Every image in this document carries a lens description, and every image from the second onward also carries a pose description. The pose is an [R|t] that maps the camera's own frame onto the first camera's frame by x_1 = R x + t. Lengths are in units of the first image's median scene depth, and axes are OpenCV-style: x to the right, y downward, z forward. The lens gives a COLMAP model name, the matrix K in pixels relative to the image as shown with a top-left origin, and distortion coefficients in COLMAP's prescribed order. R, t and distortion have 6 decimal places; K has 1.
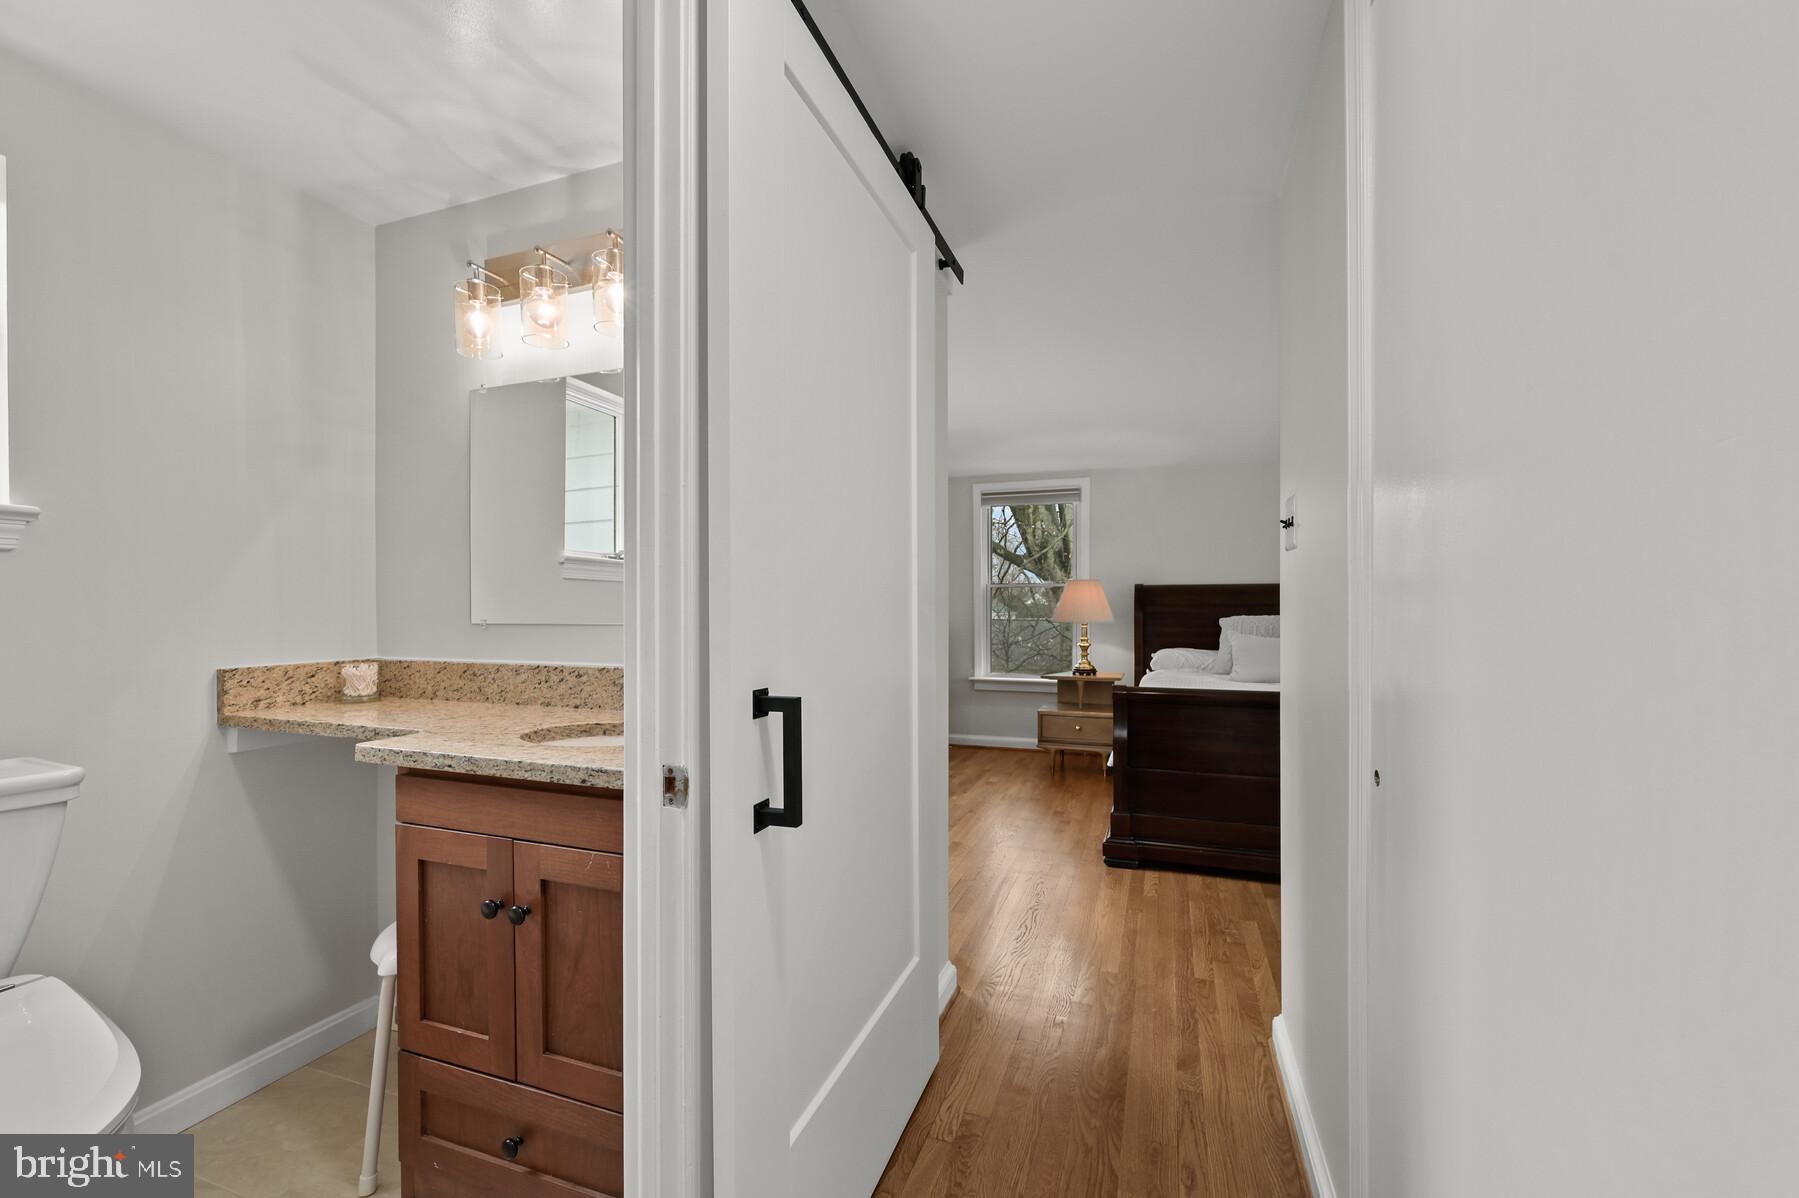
lens RADIAL K [[693.5, 0, 880.7], [0, 693.5, 610.2], [0, 0, 1]] dist [-0.002627, -0.000125]
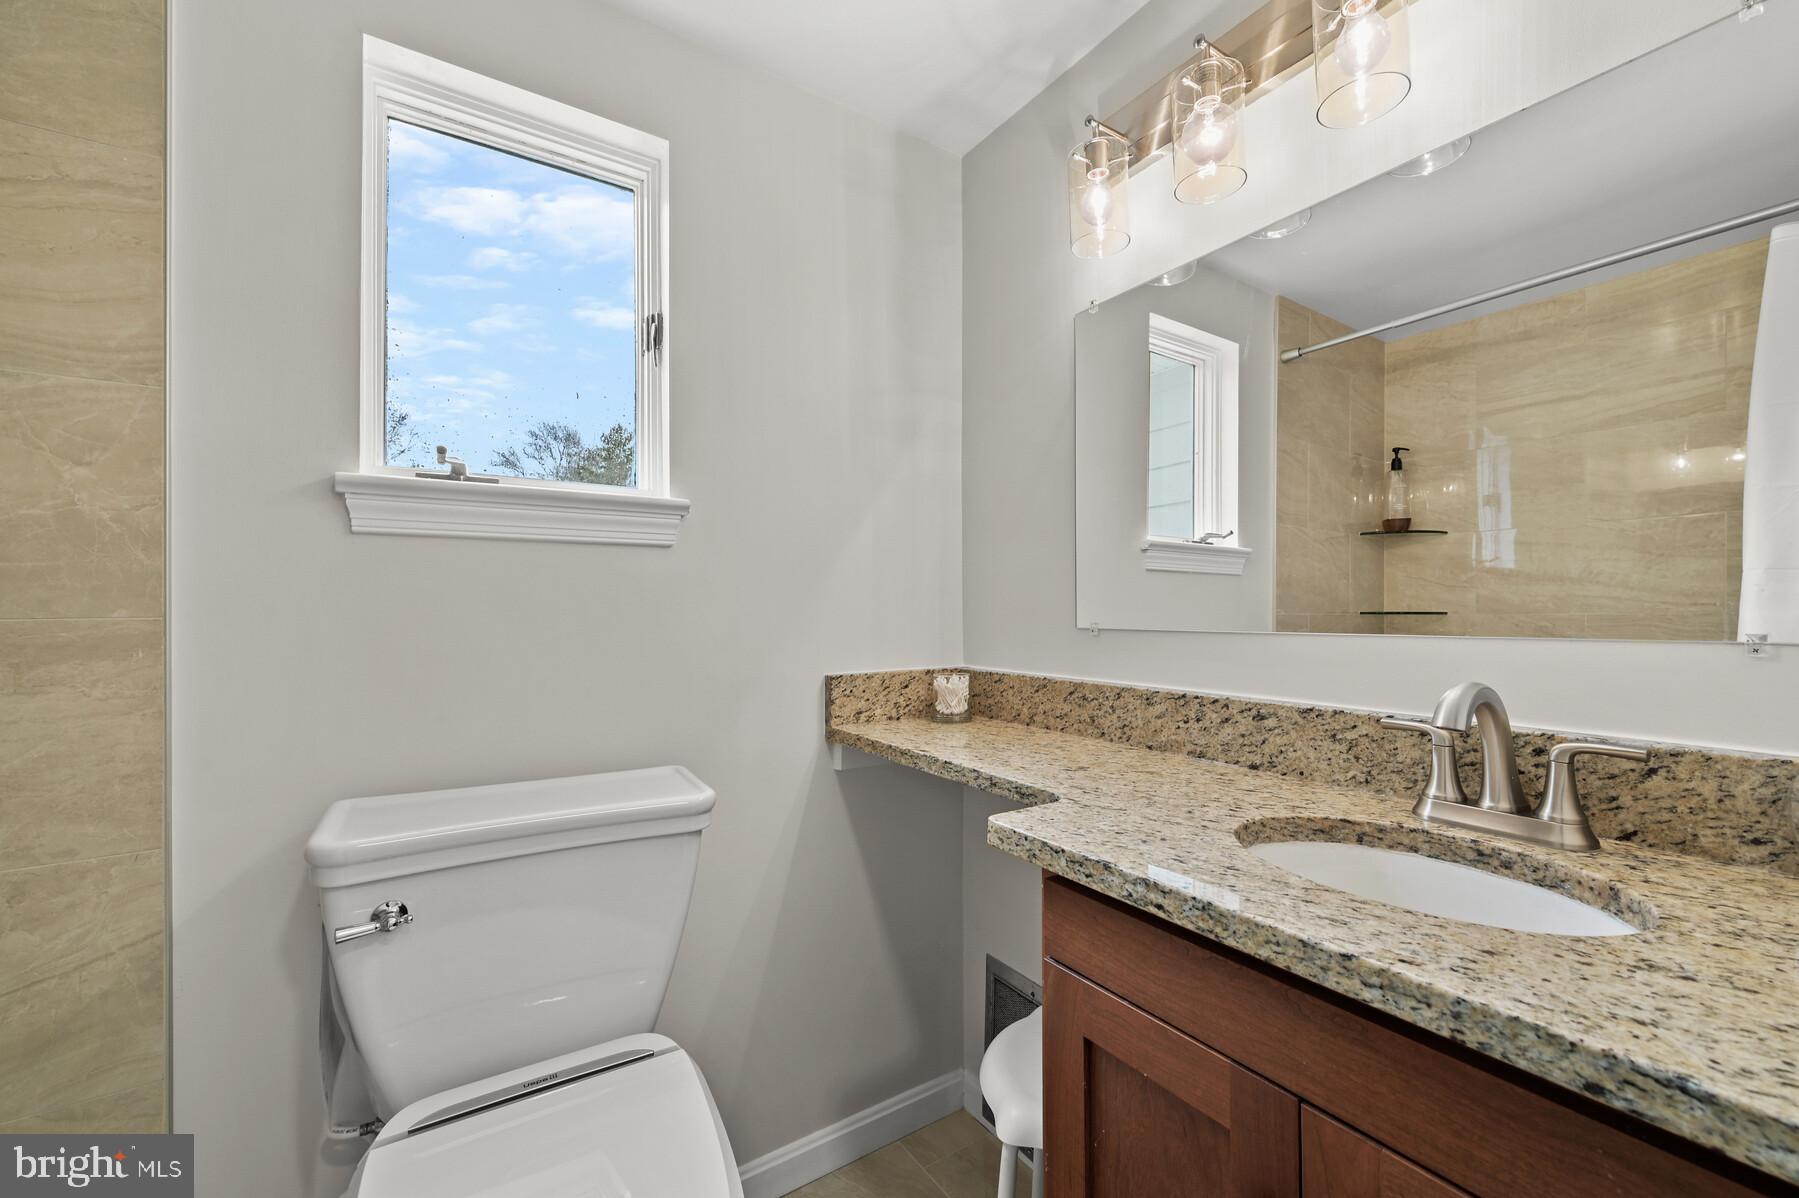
lens RADIAL K [[721.8, 0, 900.8], [0, 721.8, 603.4], [0, 0, 1]] dist [-0.000816, -0.000440]
pose [[0.795469, -0.004101, -0.605980, -0.300759], [-0.002440, 0.999947, -0.009971, 0.001611], [0.605989, 0.009411, 0.795417, 0.300934]]
